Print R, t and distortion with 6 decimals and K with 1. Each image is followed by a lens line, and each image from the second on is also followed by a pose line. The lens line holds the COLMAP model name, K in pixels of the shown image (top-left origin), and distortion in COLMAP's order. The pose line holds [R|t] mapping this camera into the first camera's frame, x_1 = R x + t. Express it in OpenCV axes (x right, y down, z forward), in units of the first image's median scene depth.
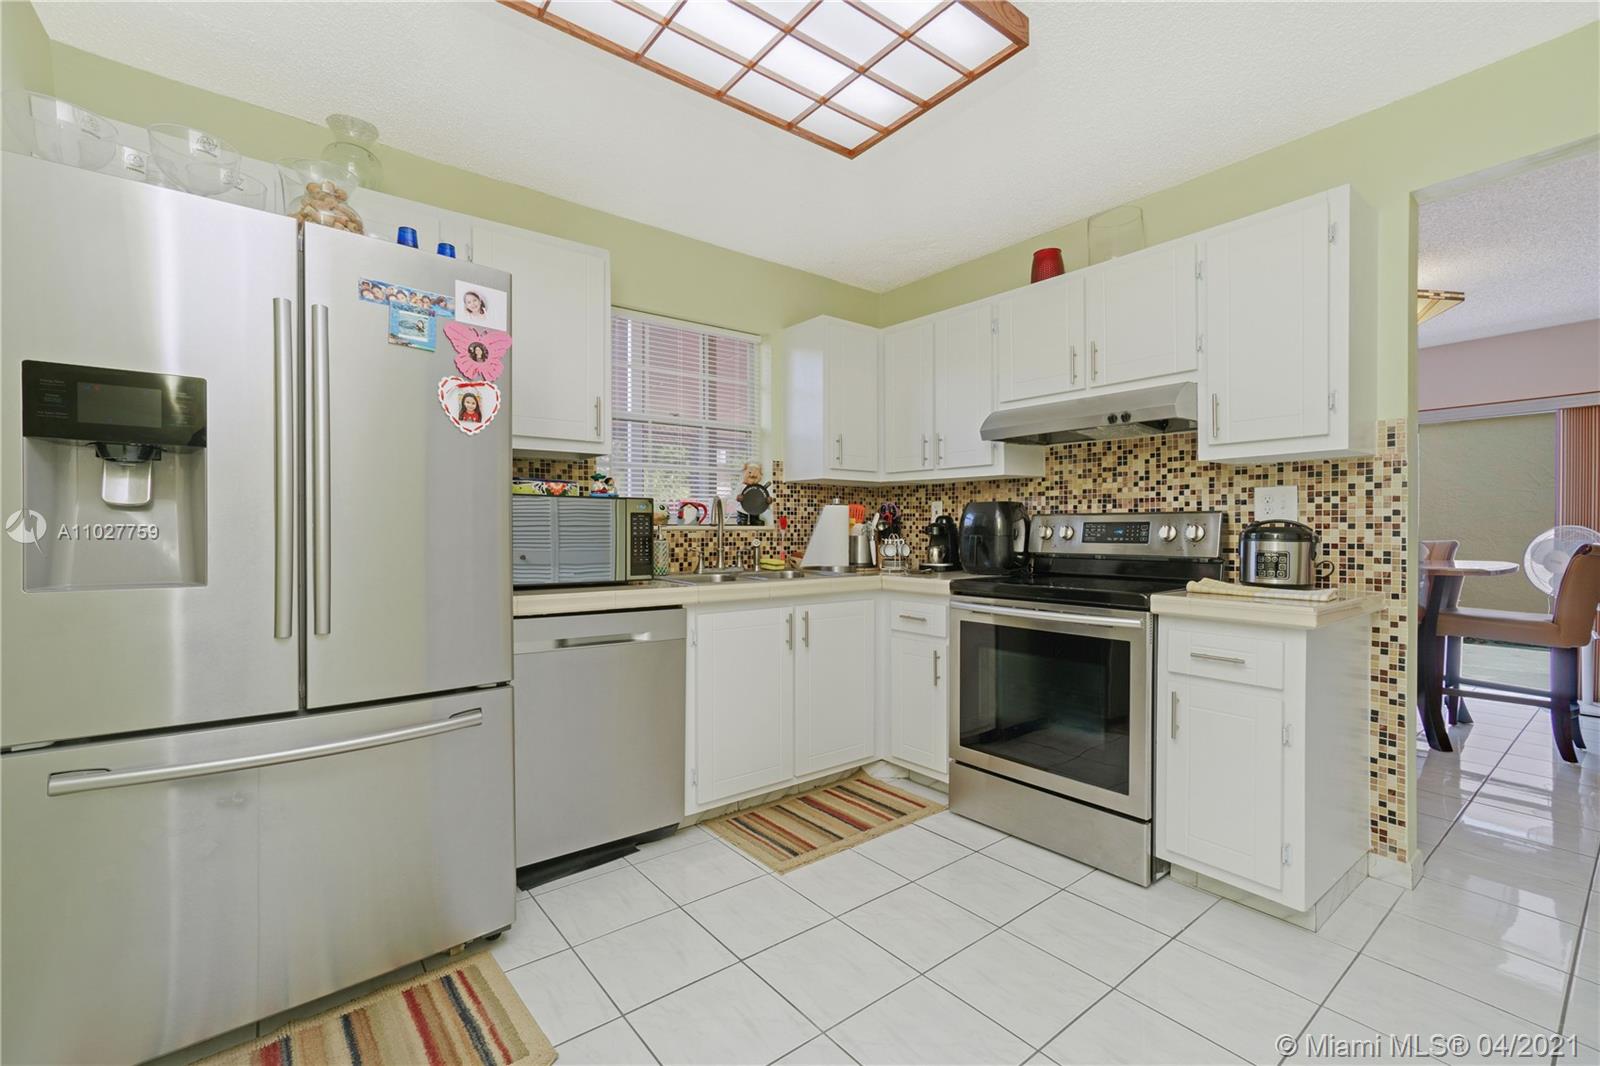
lens RADIAL K [[716.0, 0, 755.3], [0, 716.0, 532.5], [0, 0, 1]] dist [-0.027163, 0.003731]
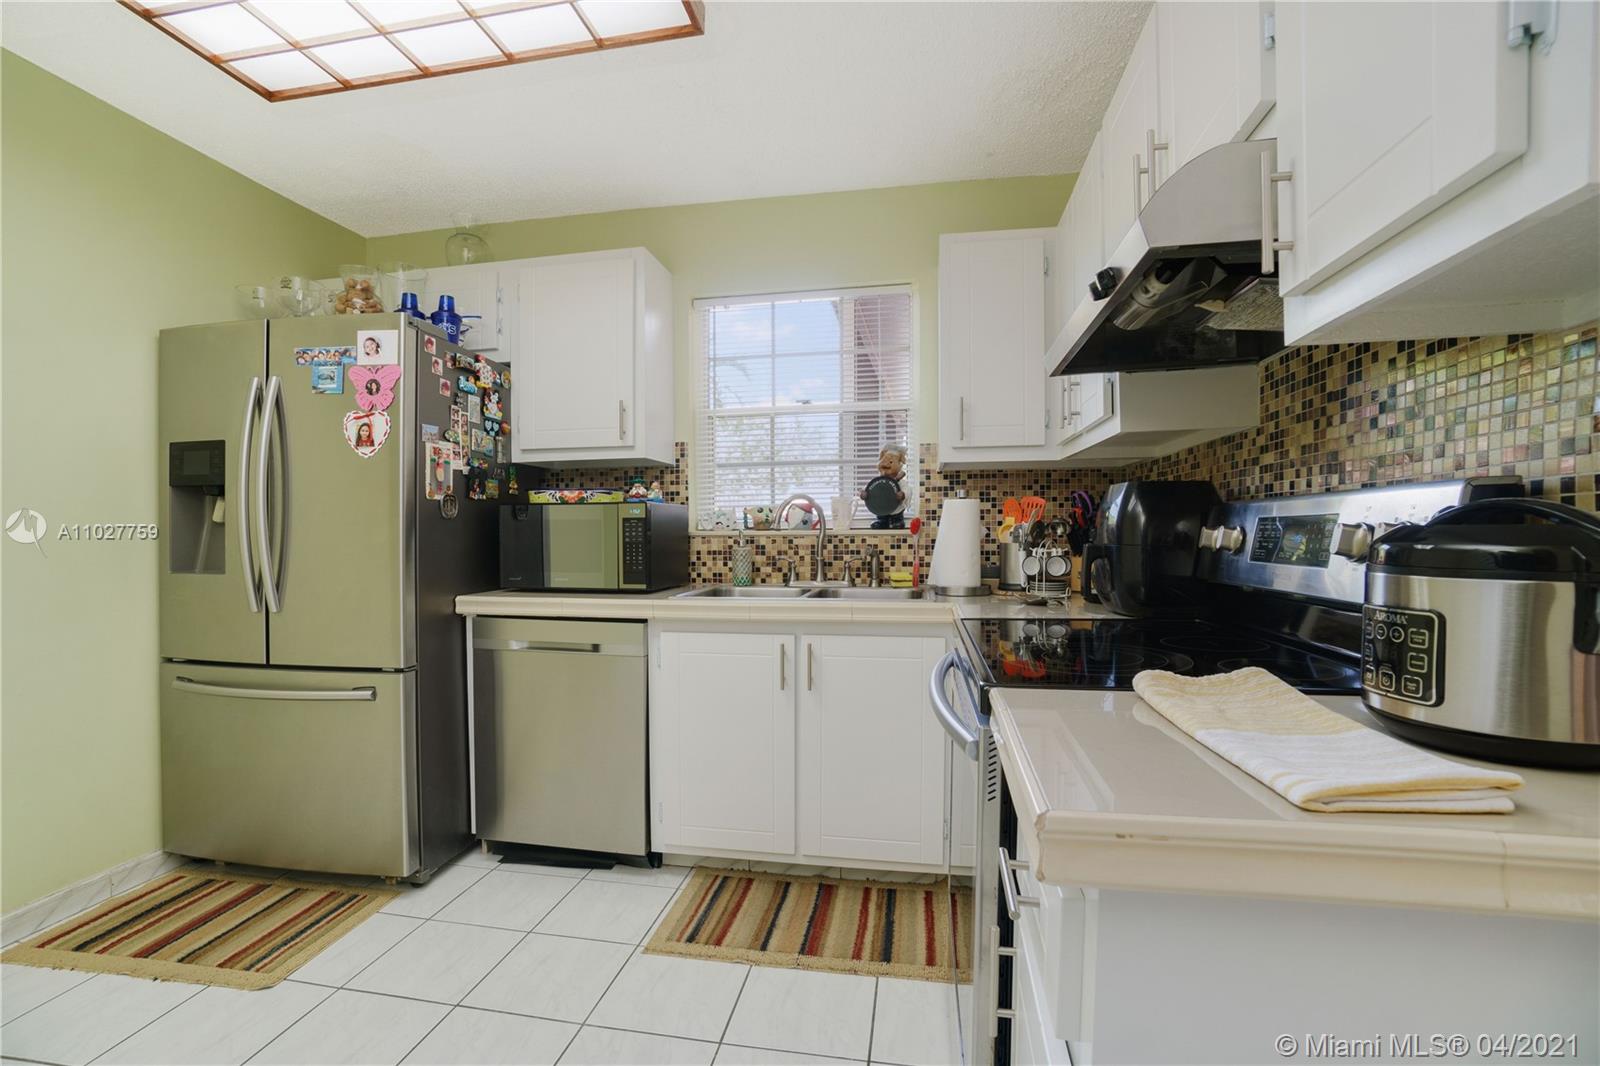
lens RADIAL K [[716.0, 0, 749.5], [0, 716.0, 547.2], [0, 0, 1]] dist [-0.027163, 0.003731]
pose [[0.656958, 0.010586, -0.753853, 0.612417], [0.001459, 0.999882, 0.015312, -0.002912], [0.753926, -0.011159, 0.656865, 0.463116]]
